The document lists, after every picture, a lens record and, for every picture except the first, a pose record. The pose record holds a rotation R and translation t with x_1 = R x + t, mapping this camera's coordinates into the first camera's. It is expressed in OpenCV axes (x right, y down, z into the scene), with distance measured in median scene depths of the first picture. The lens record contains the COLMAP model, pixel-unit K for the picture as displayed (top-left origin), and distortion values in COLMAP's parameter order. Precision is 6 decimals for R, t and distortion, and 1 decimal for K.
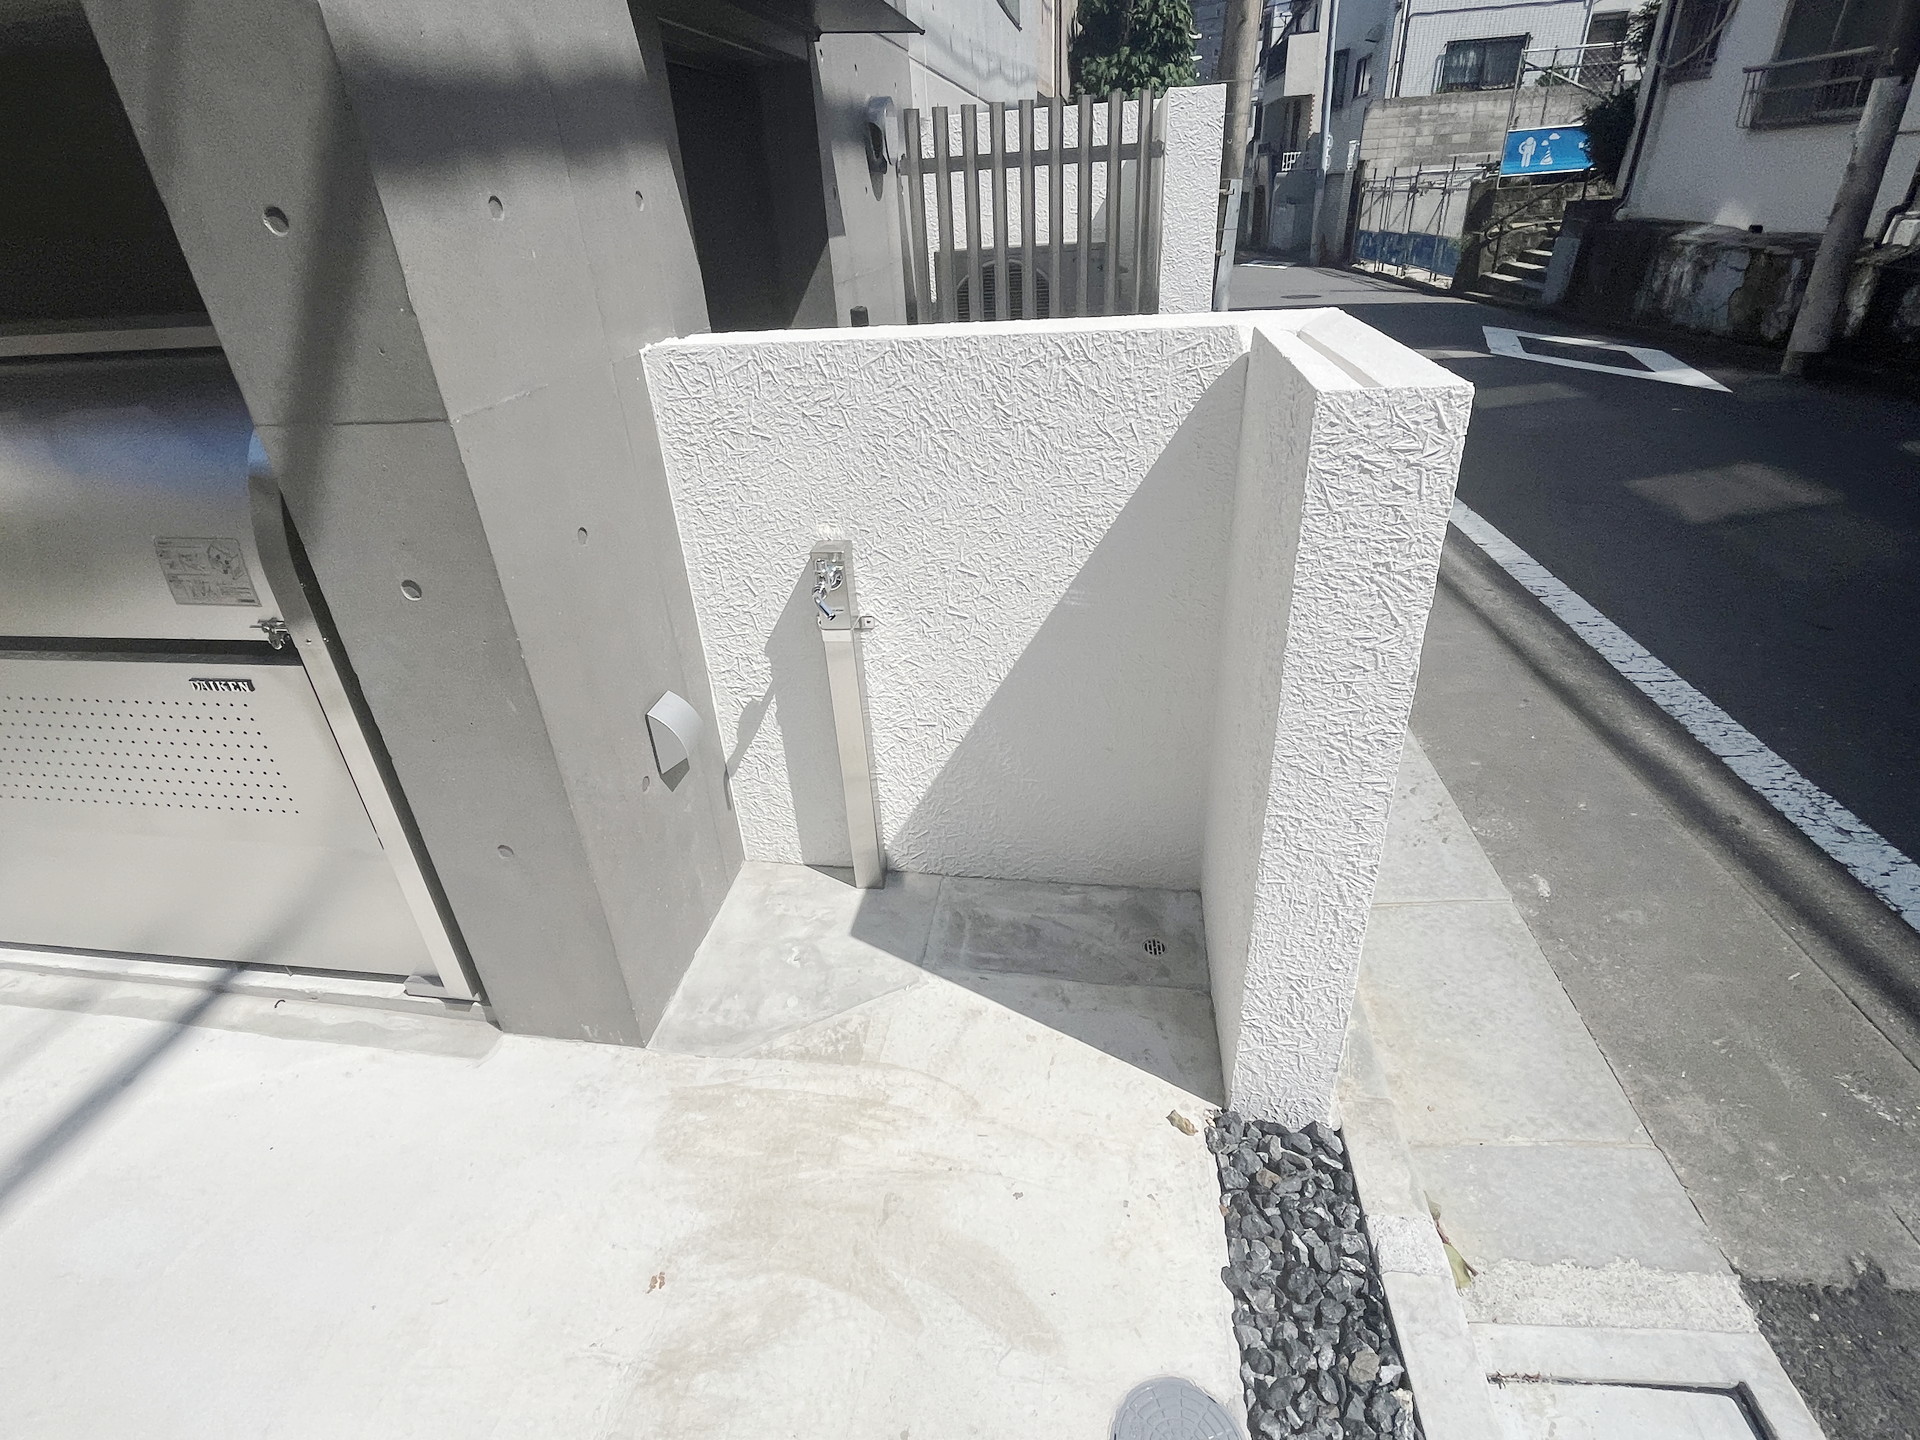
lens RADIAL K [[938.1, 0, 946.3], [0, 938.1, 720.6], [0, 0, 1]] dist [-0.002649, -0.000634]
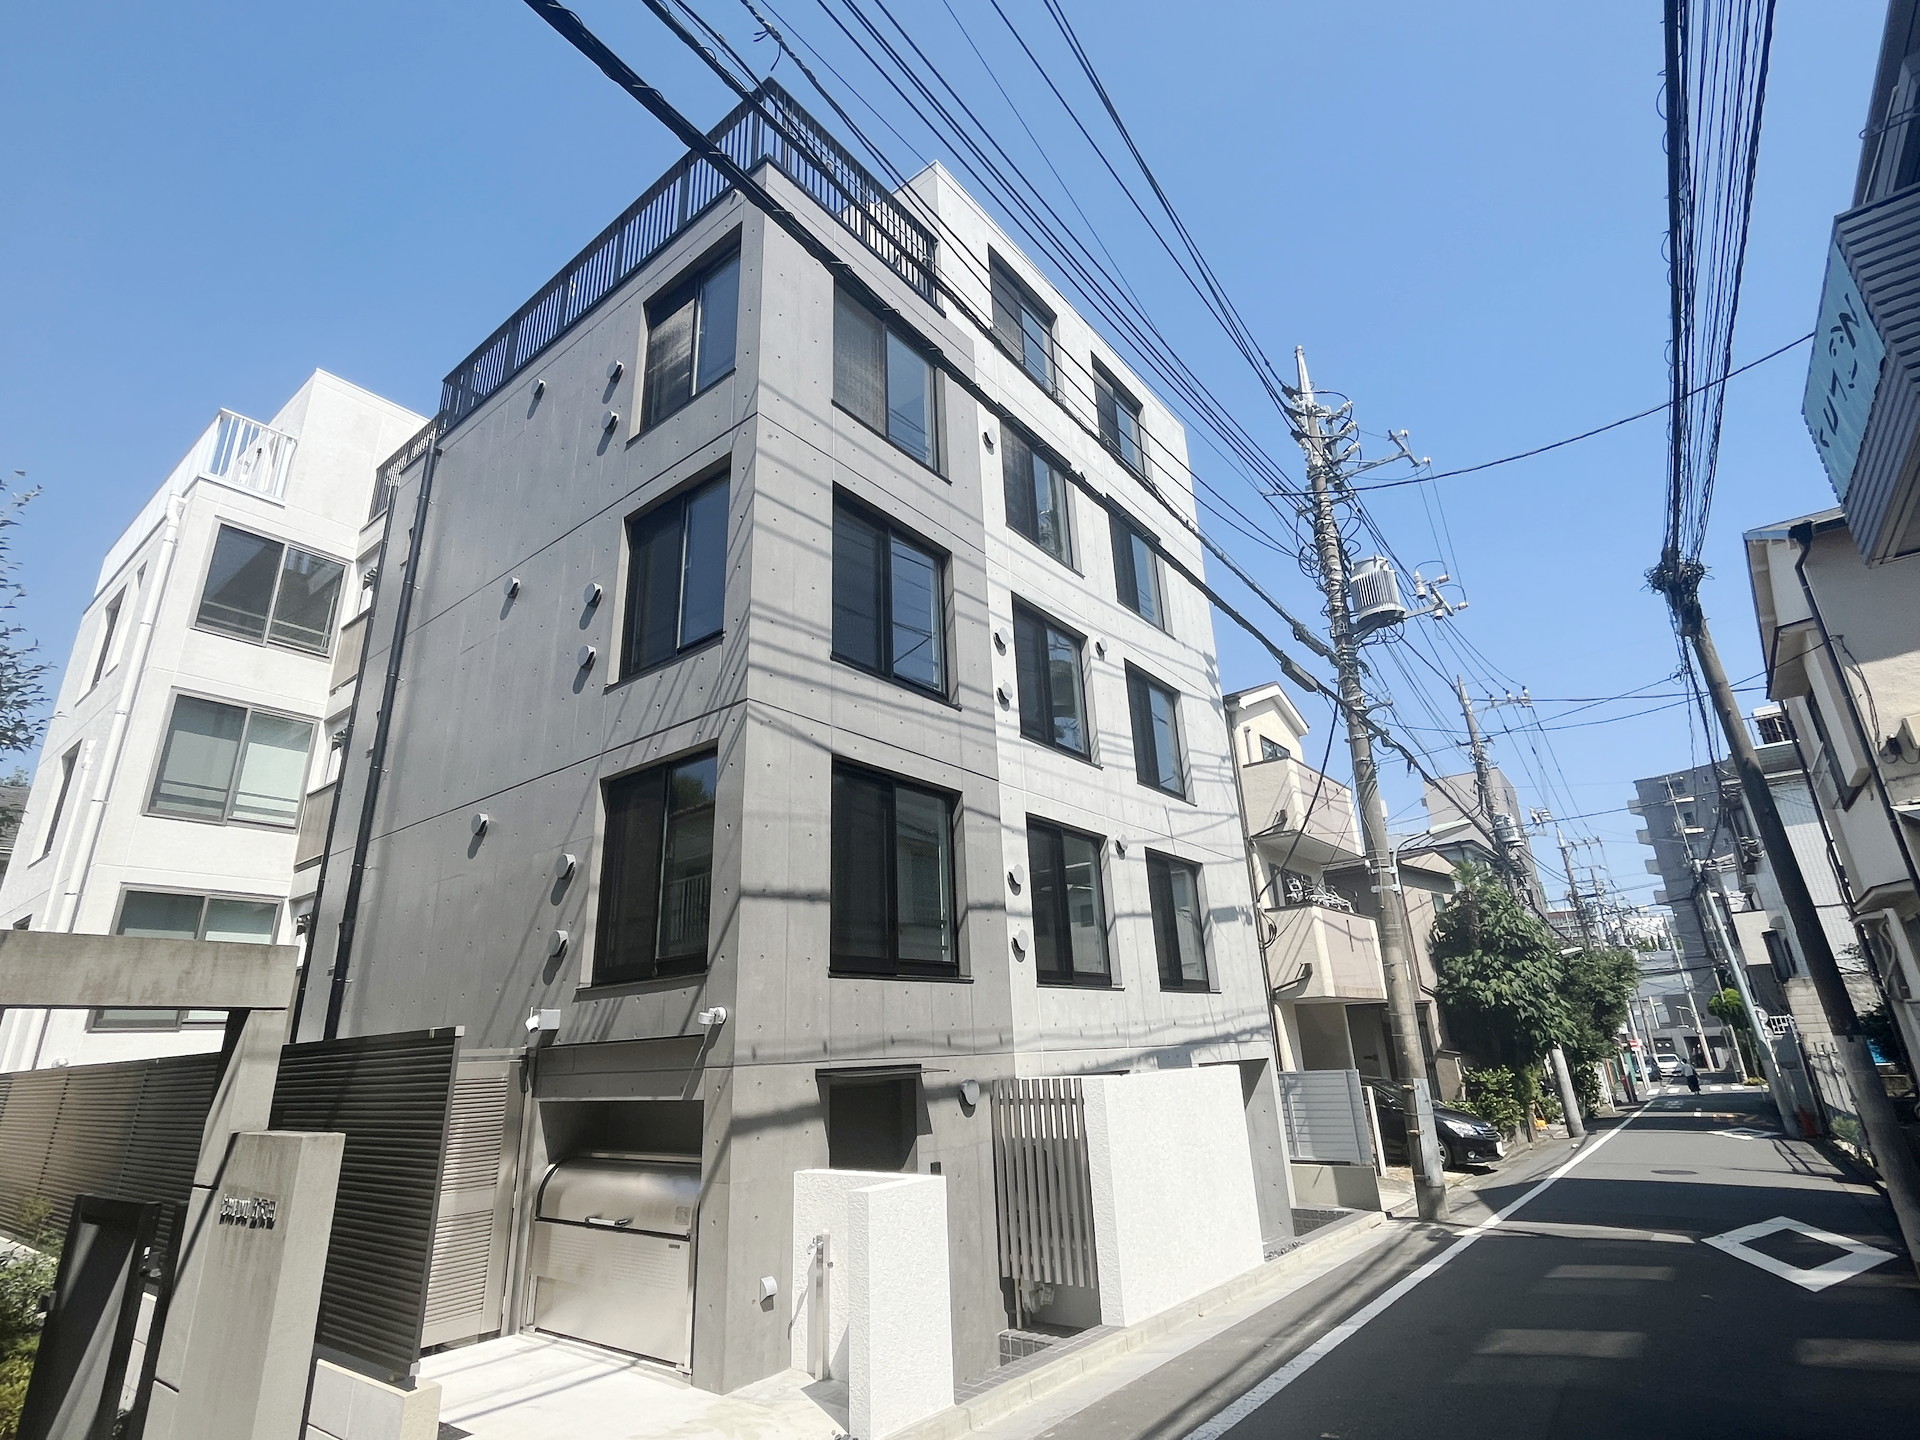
lens RADIAL K [[938.1, 0, 956.7], [0, 938.1, 715.8], [0, 0, 1]] dist [-0.002649, -0.000634]
pose [[0.867665, -0.142485, -0.476294, 2.157069], [-0.253658, 0.697080, -0.670624, 0.651074], [0.427569, 0.702693, 0.568689, -2.028758]]
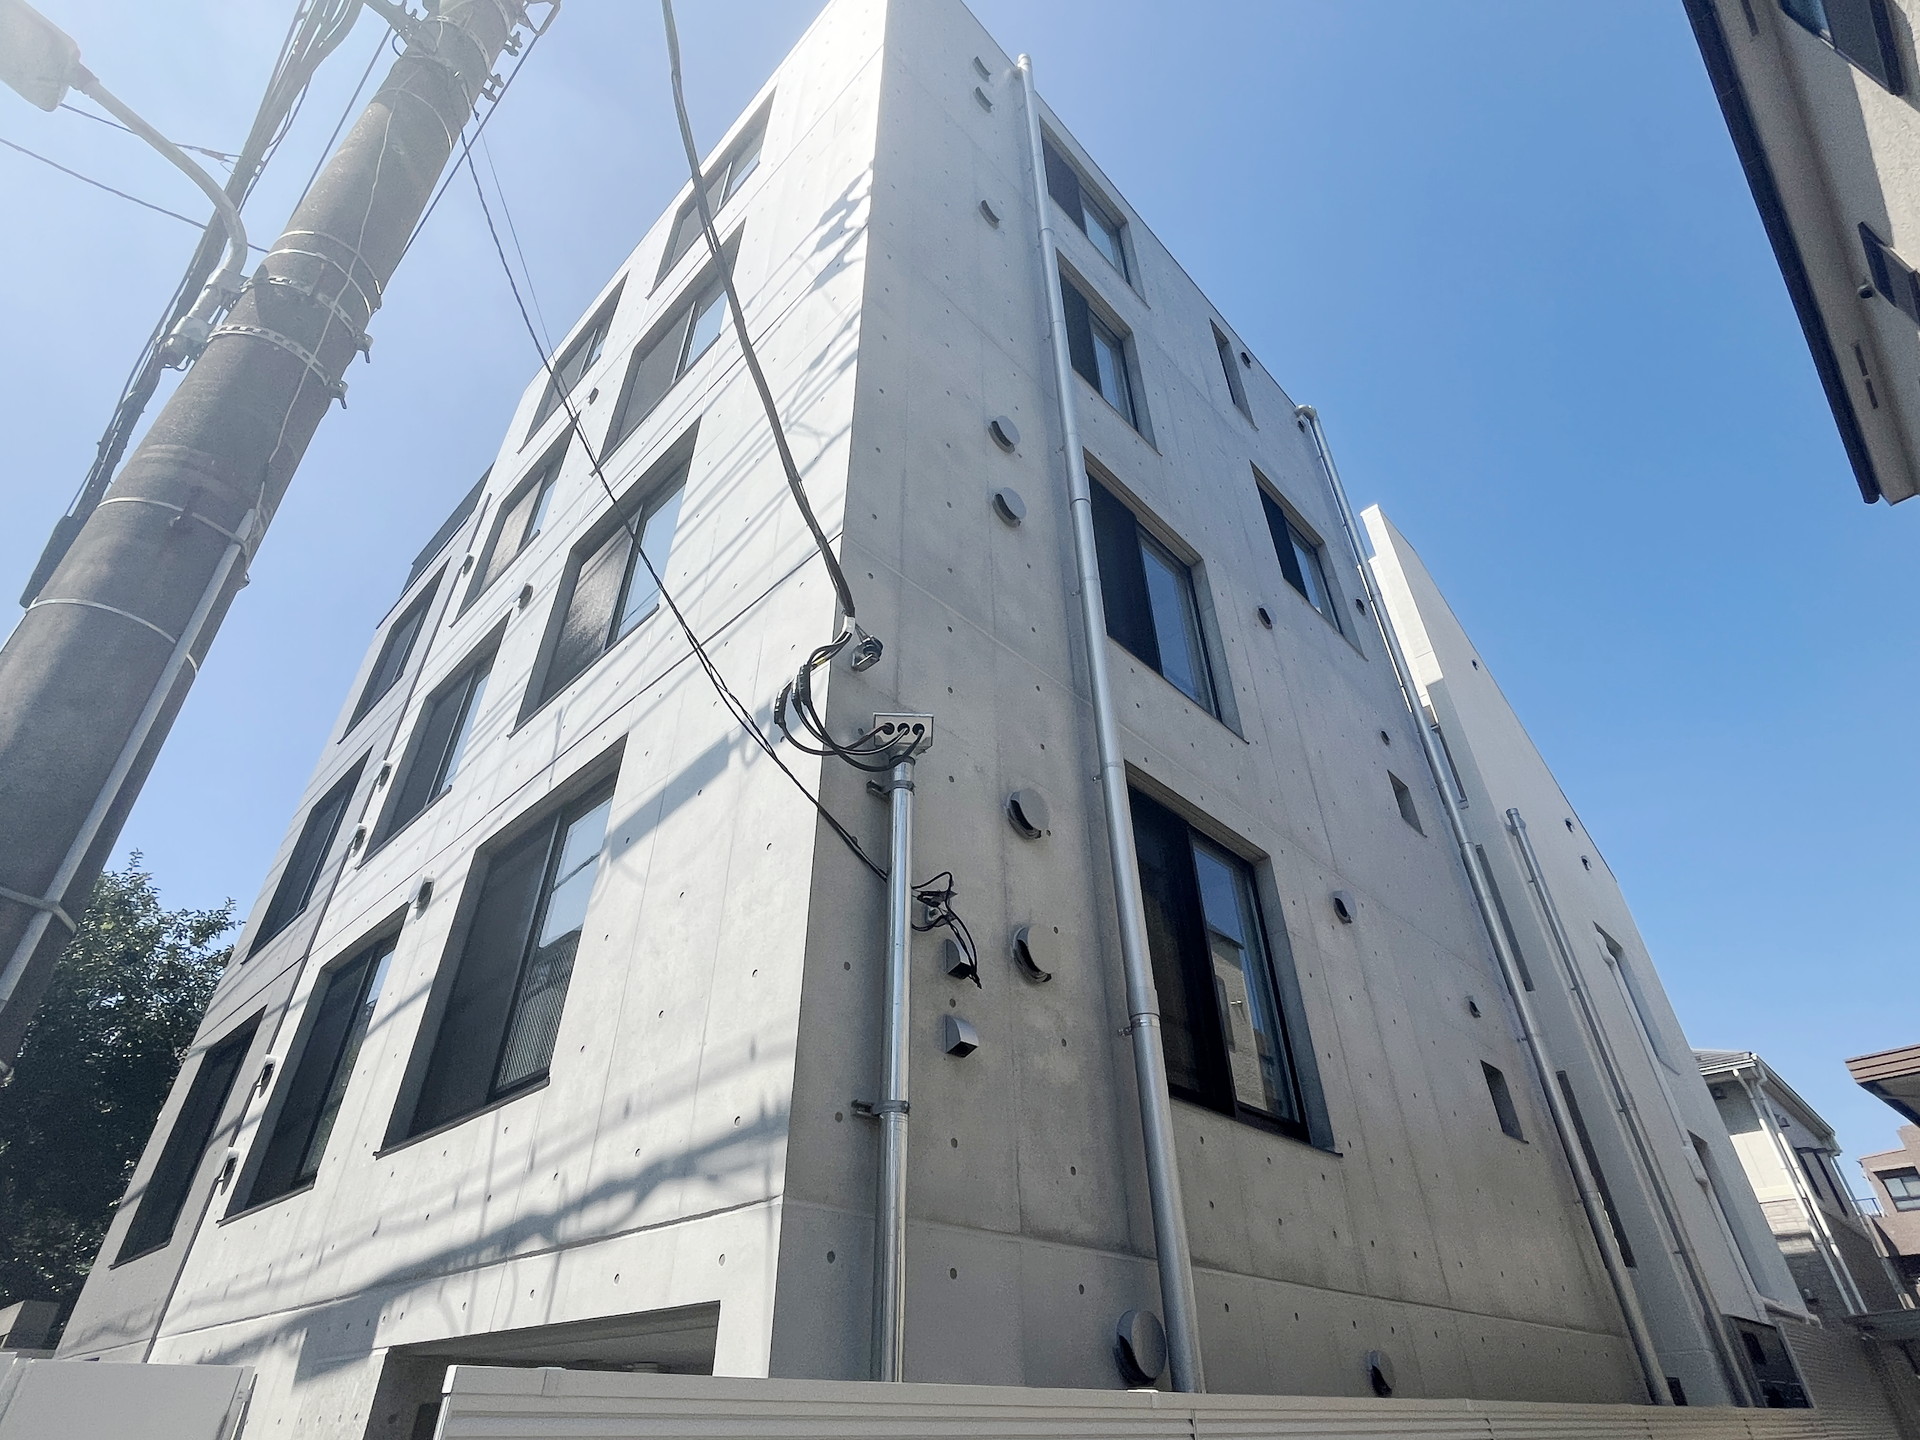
lens RADIAL K [[970.4, 0, 955.6], [0, 970.4, 718.3], [0, 0, 1]] dist [0.000083, -0.000080]
pose [[-0.585850, -0.420557, -0.692757, 1.550526], [-0.356883, 0.901345, -0.245379, -3.588858], [0.727609, 0.103478, -0.678143, 6.241693]]
